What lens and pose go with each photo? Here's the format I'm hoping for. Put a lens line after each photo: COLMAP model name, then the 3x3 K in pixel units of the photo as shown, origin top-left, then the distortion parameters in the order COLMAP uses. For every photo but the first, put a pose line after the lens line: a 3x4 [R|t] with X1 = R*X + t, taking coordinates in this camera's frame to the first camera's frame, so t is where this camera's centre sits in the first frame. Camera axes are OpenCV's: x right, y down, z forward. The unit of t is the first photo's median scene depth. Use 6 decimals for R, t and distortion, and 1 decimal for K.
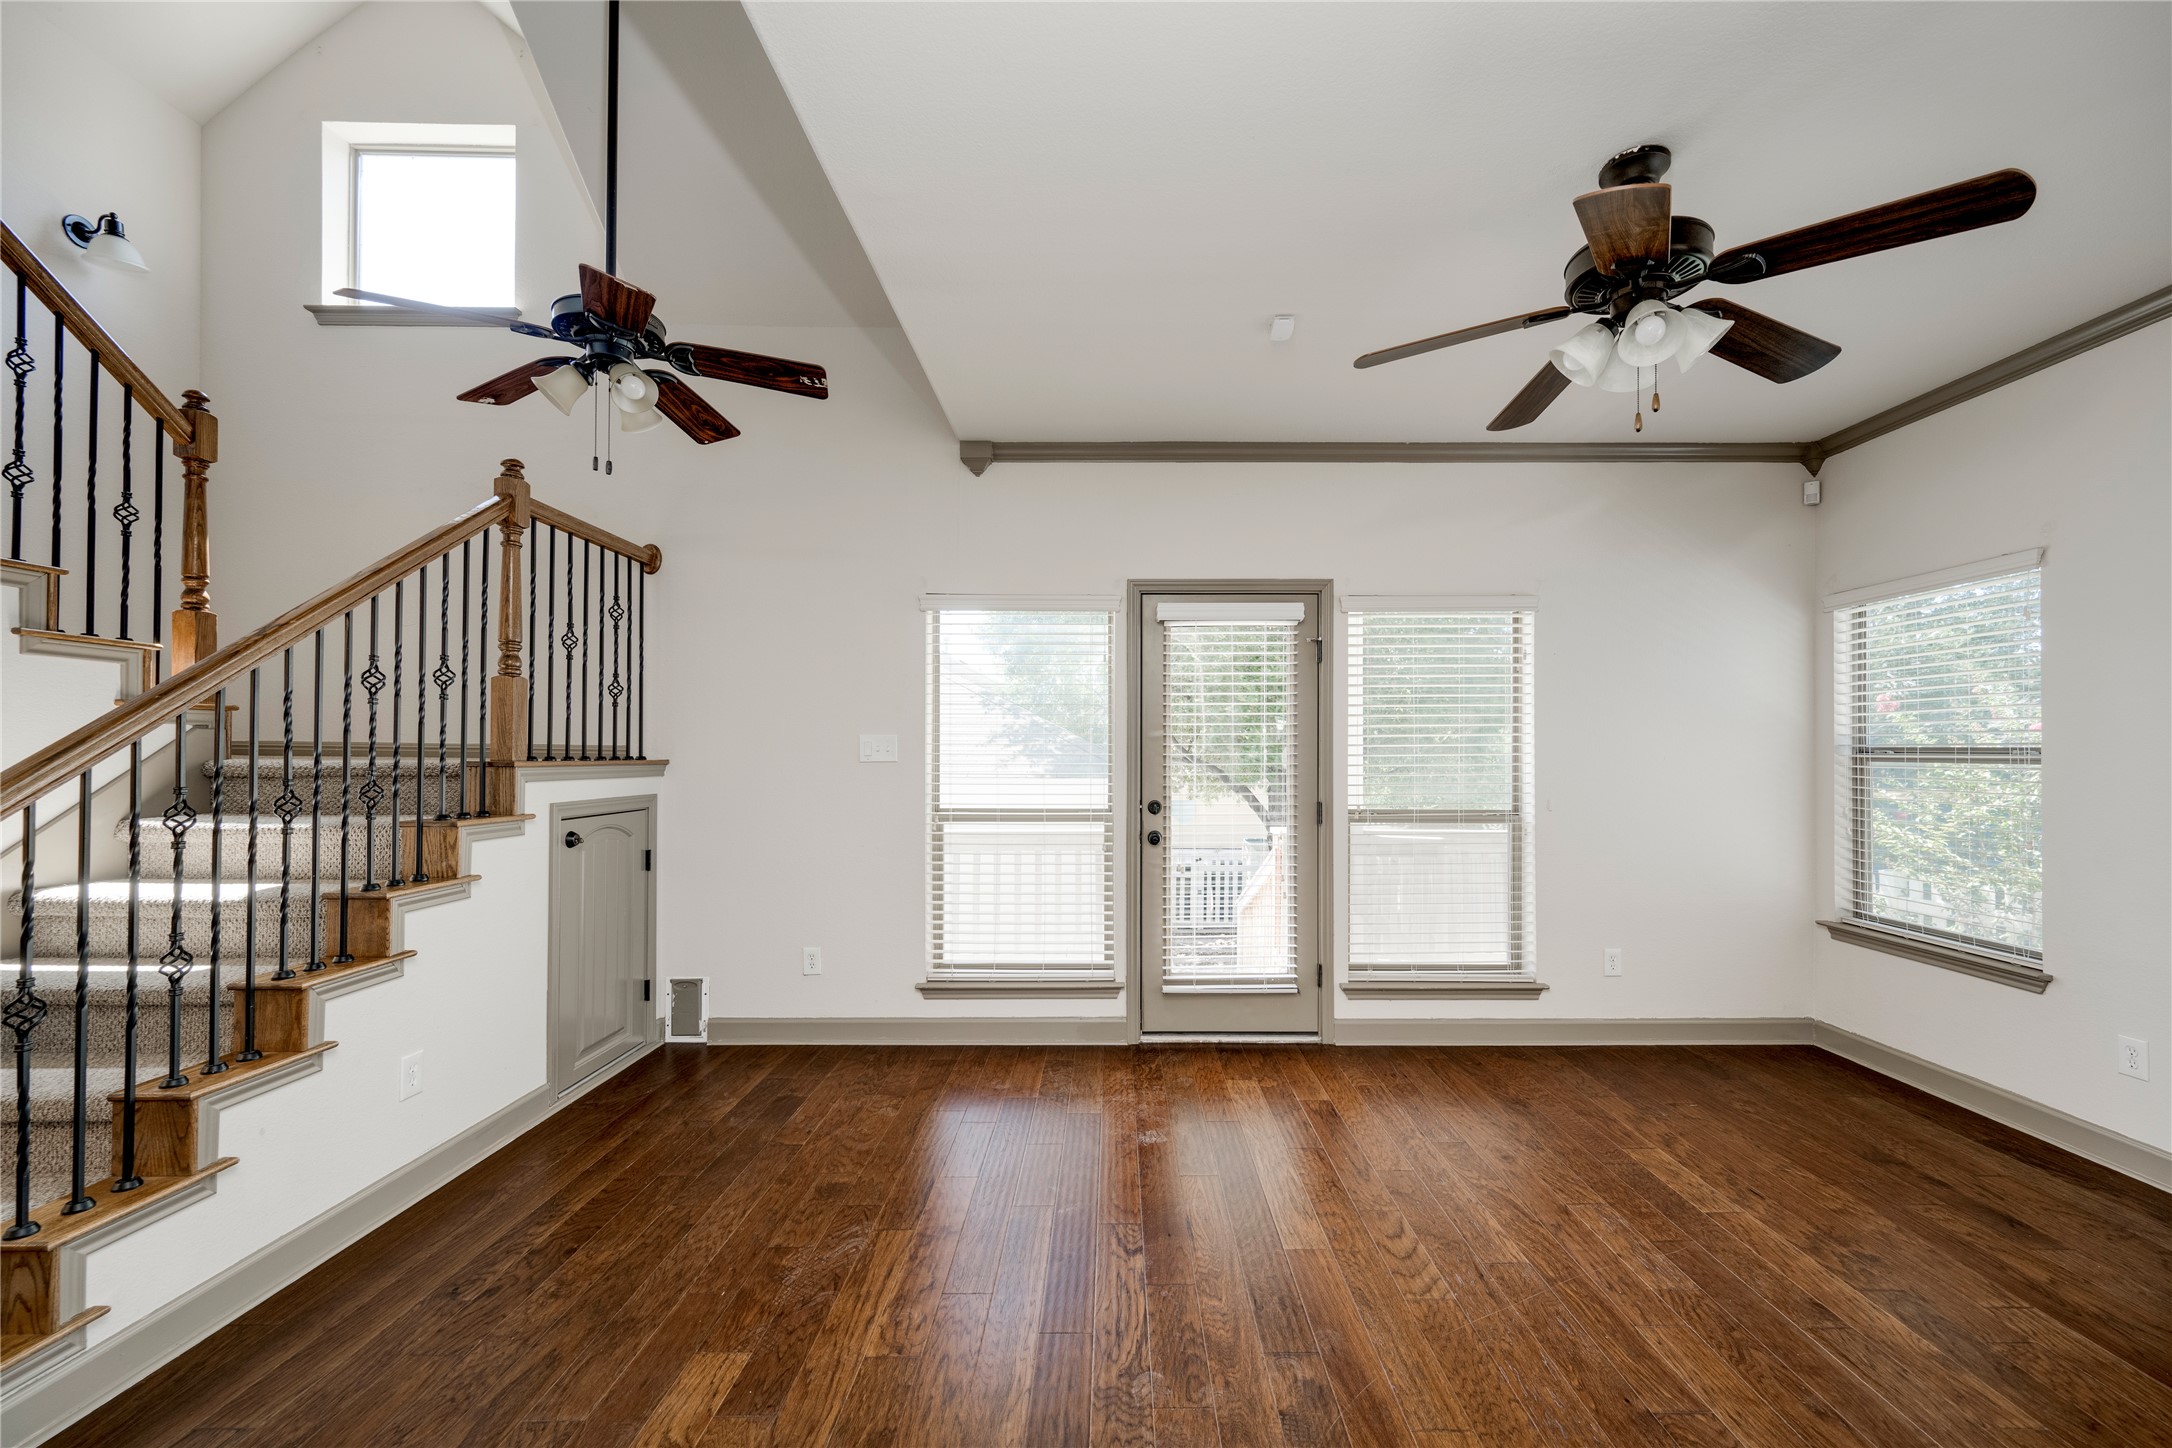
lens RADIAL K [[873.3, 0, 1120.7], [0, 873.3, 743.3], [0, 0, 1]] dist [-0.001075, -0.000118]
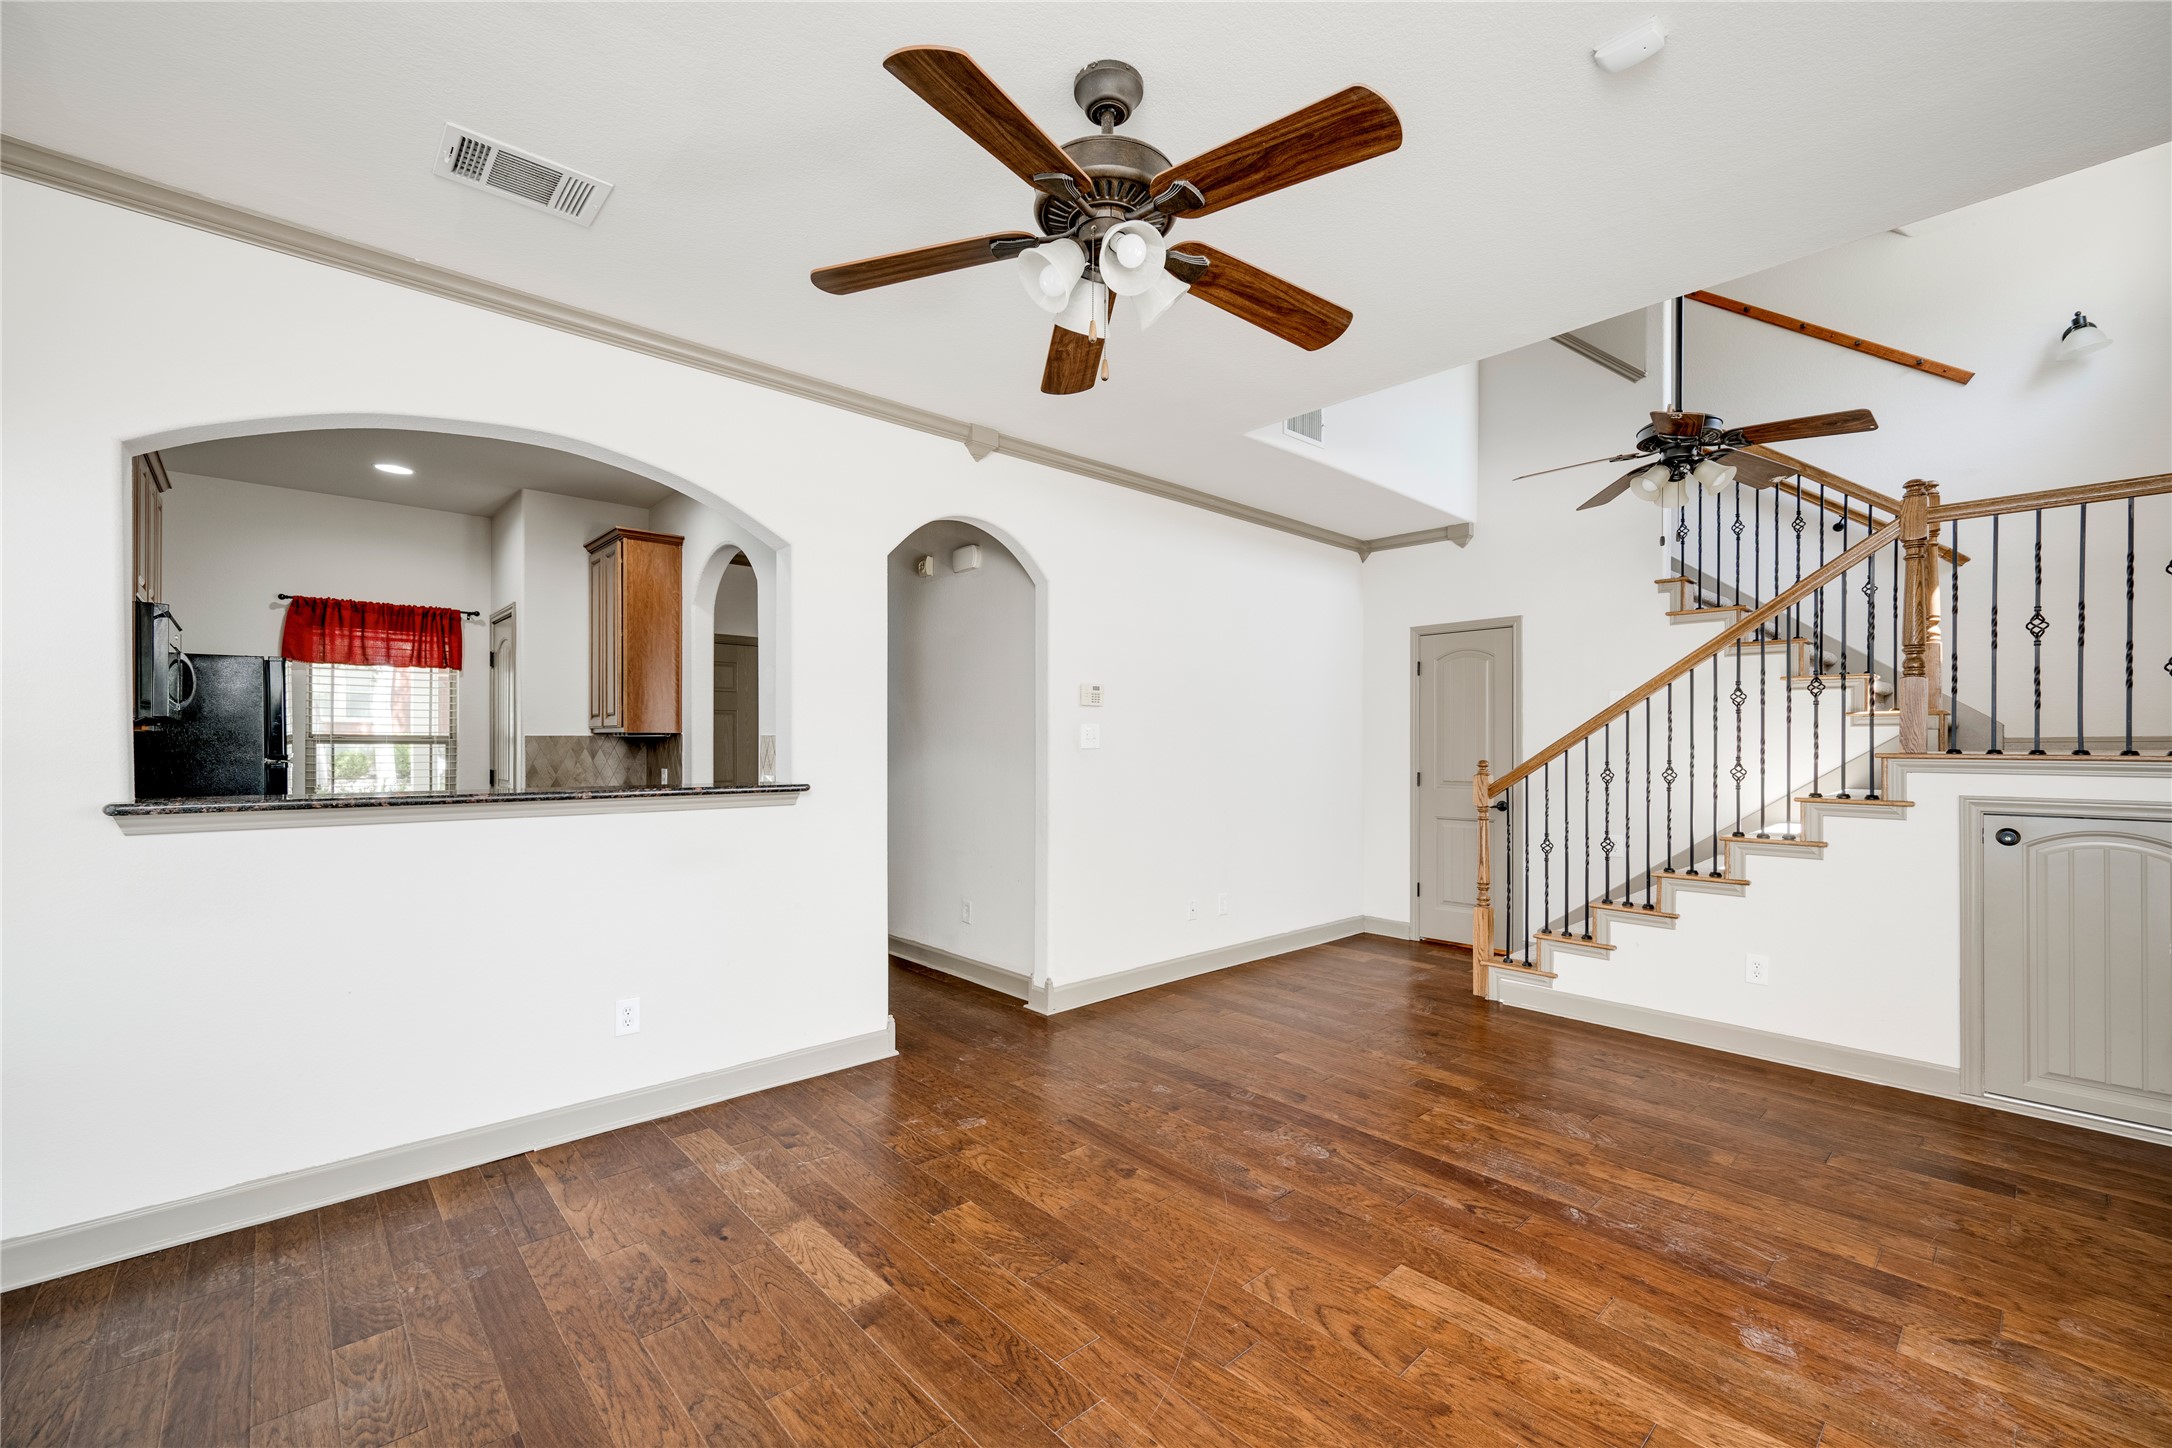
lens RADIAL K [[890.0, 0, 1091.8], [0, 890.0, 743.6], [0, 0, 1]] dist [-0.000122, 0.000174]
pose [[-0.740978, -0.004796, -0.671512, 0.649863], [0.002680, 0.999945, -0.010099, 0.013482], [0.671524, -0.009282, -0.740925, 0.892519]]
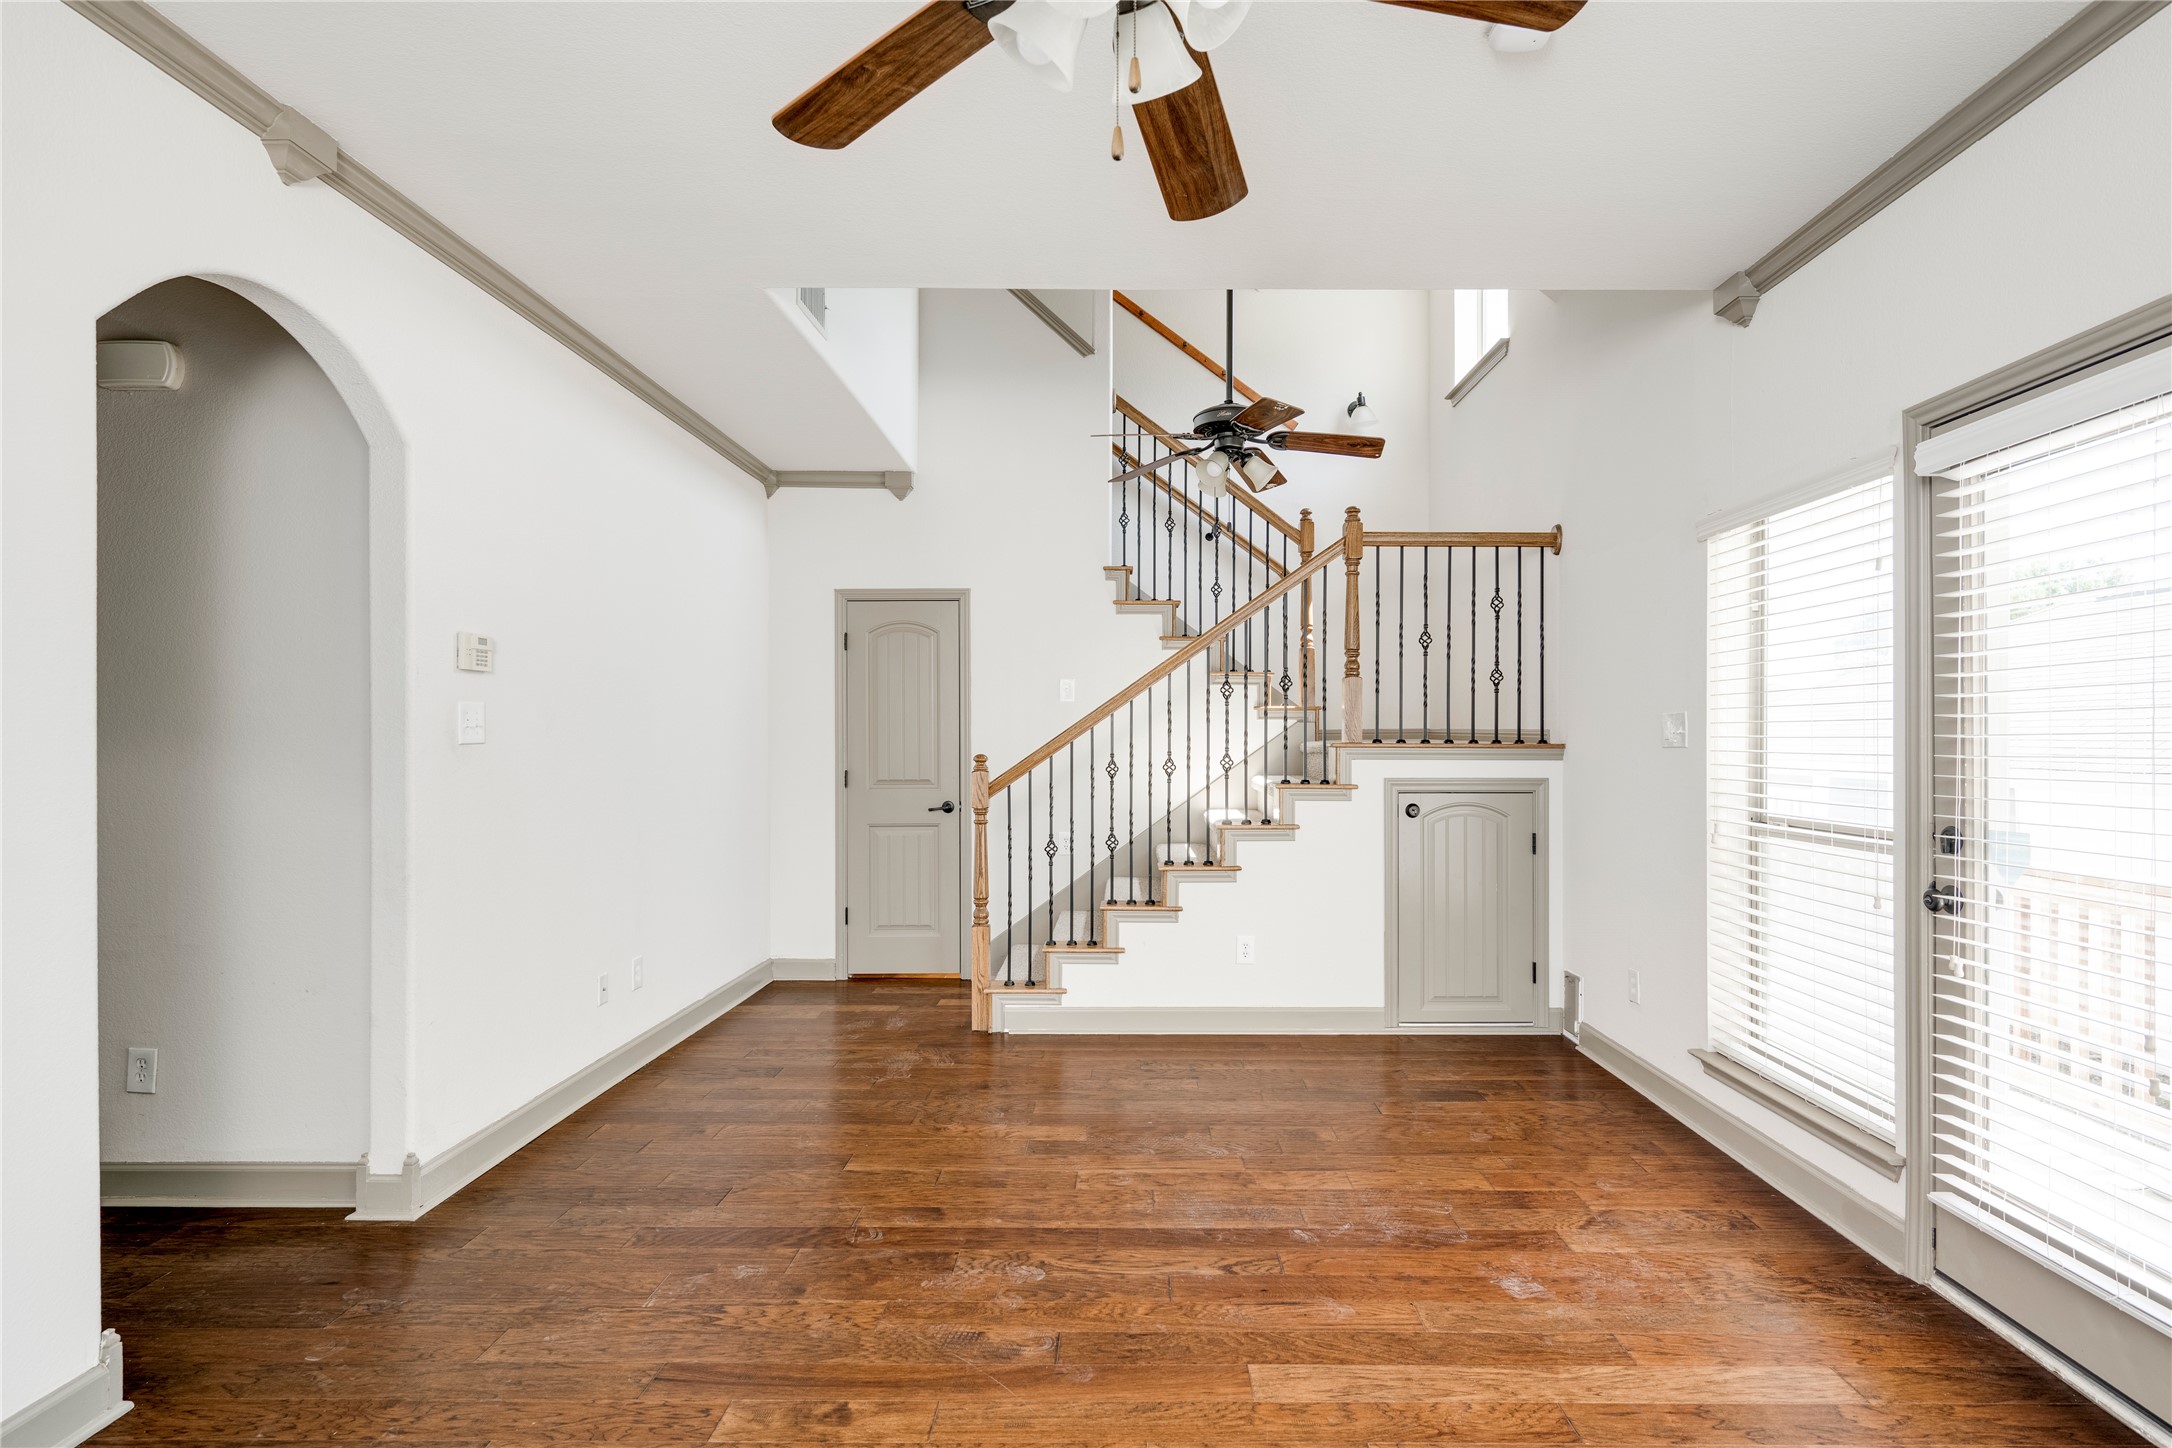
lens RADIAL K [[1073.4, 0, 1130.7], [0, 1073.4, 737.6], [0, 0, 1]] dist [-0.000590, 0.000241]
pose [[-0.009652, -0.001994, -0.999951, 0.688837], [0.009657, 0.999951, -0.002088, 0.010353], [0.999907, -0.009677, -0.009632, 0.542626]]
